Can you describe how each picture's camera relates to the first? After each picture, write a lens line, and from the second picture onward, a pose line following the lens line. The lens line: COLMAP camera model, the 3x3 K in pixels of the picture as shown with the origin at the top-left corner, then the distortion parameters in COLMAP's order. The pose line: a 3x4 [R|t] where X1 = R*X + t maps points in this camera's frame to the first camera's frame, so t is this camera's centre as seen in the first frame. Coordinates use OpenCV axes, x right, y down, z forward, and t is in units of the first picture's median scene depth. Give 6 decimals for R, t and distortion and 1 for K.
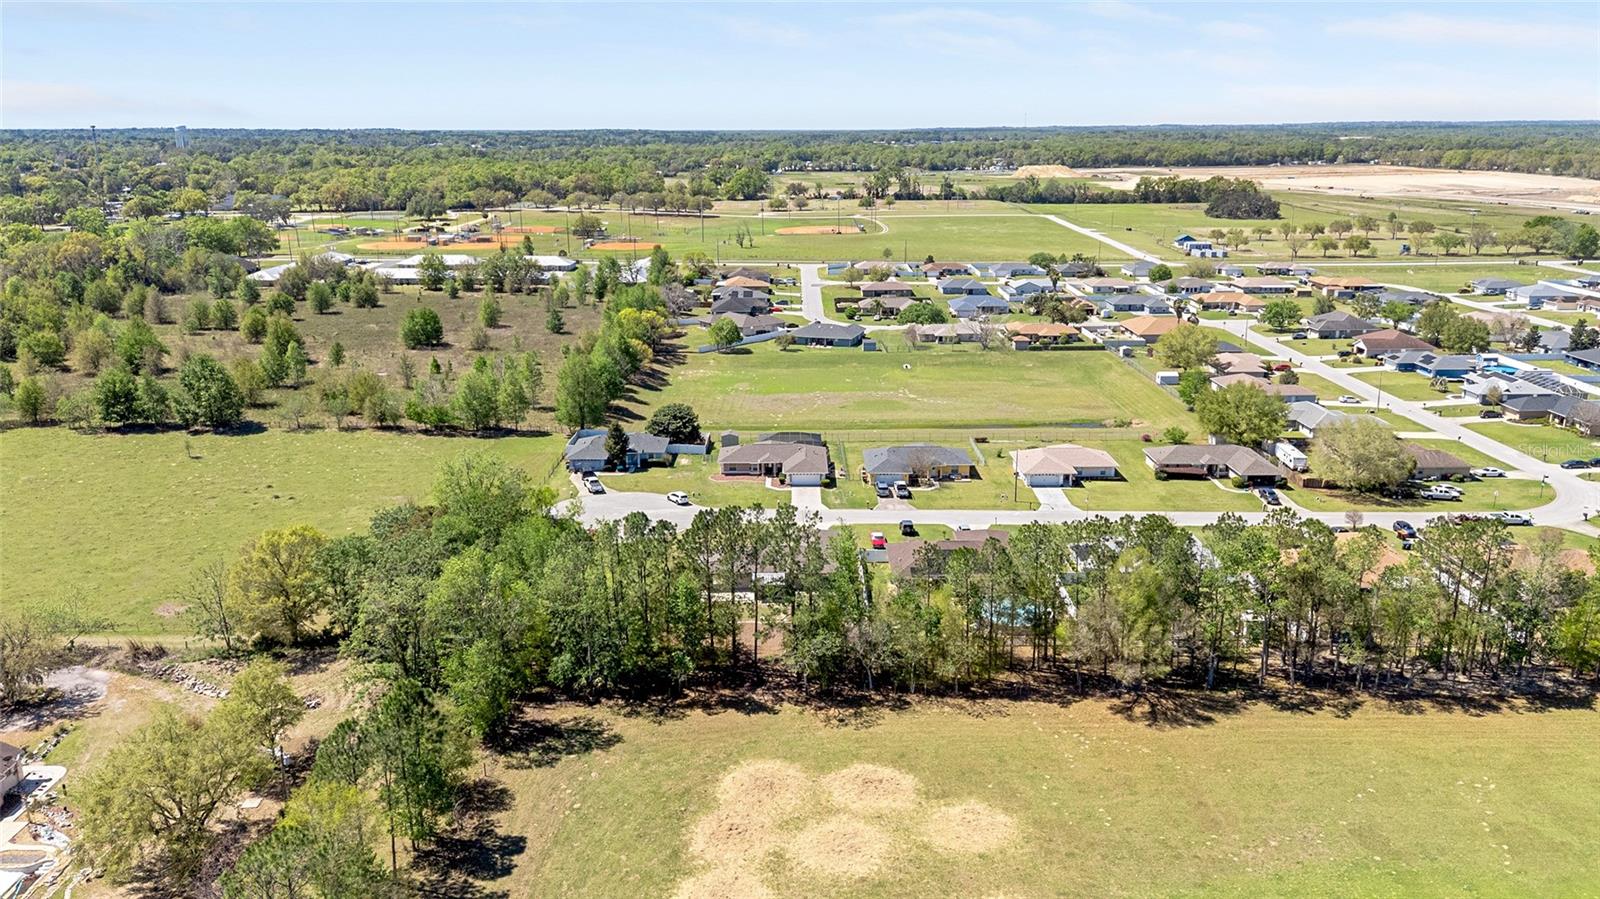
lens RADIAL K [[1171.9, 0, 803.6], [0, 1171.9, 458.3], [0, 0, 1]] dist [0.086641, -0.097327]
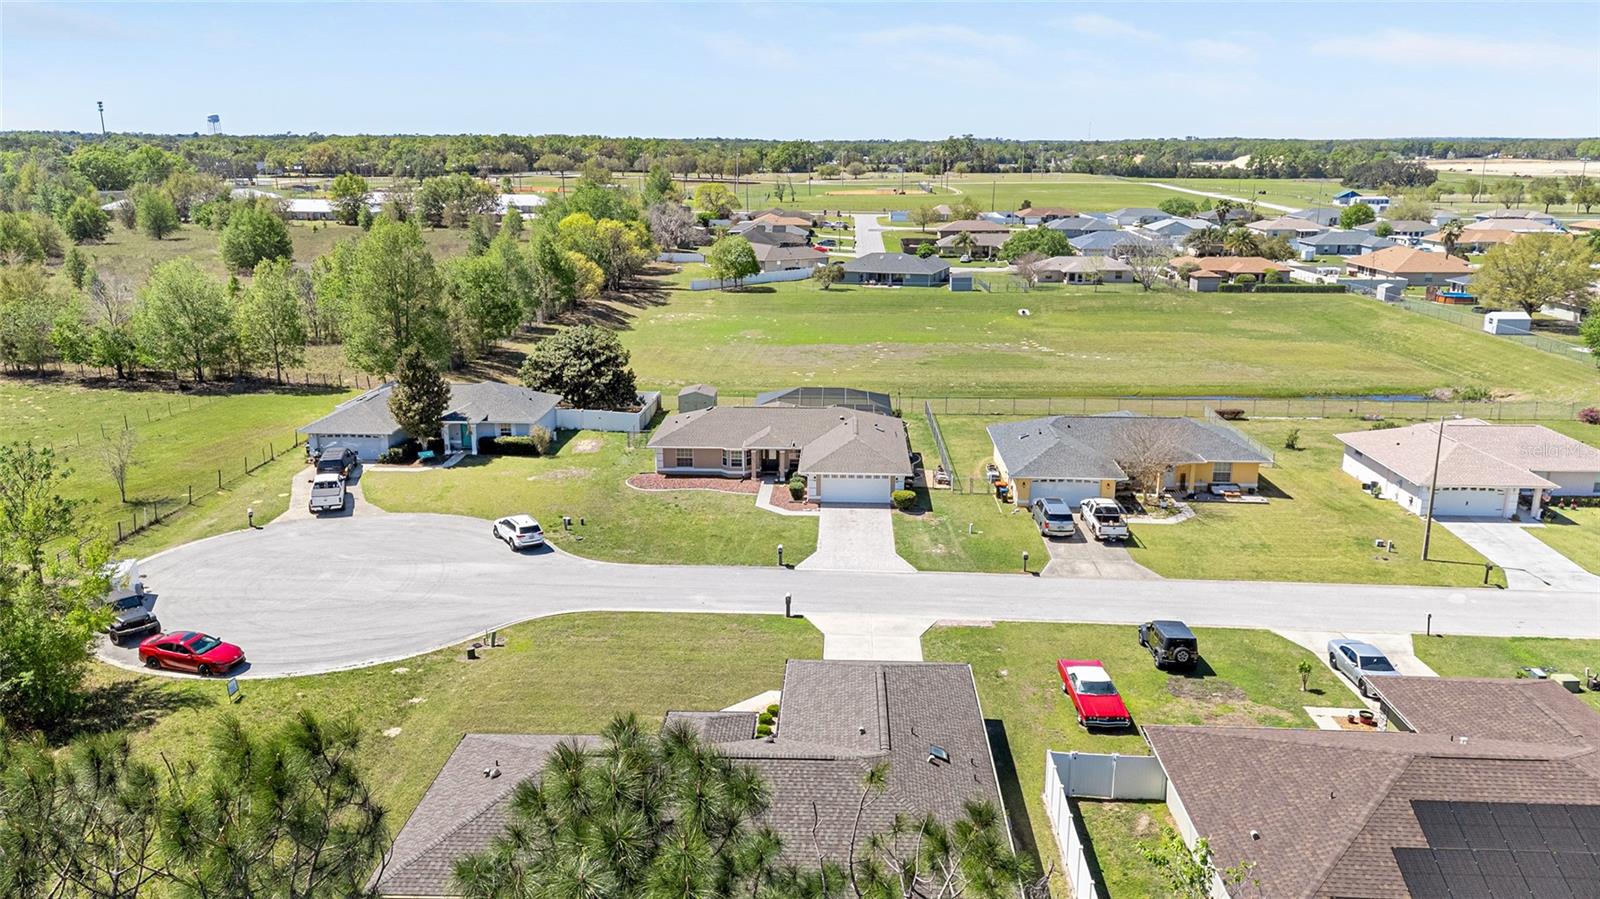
lens RADIAL K [[1171.9, 0, 803.6], [0, 1171.9, 458.3], [0, 0, 1]] dist [0.086641, -0.097327]
pose [[0.998885, 0.017602, -0.043809, 0.001026], [-0.018163, 0.999758, -0.012438, 0.009248], [0.043579, 0.013220, 0.998963, 0.439584]]
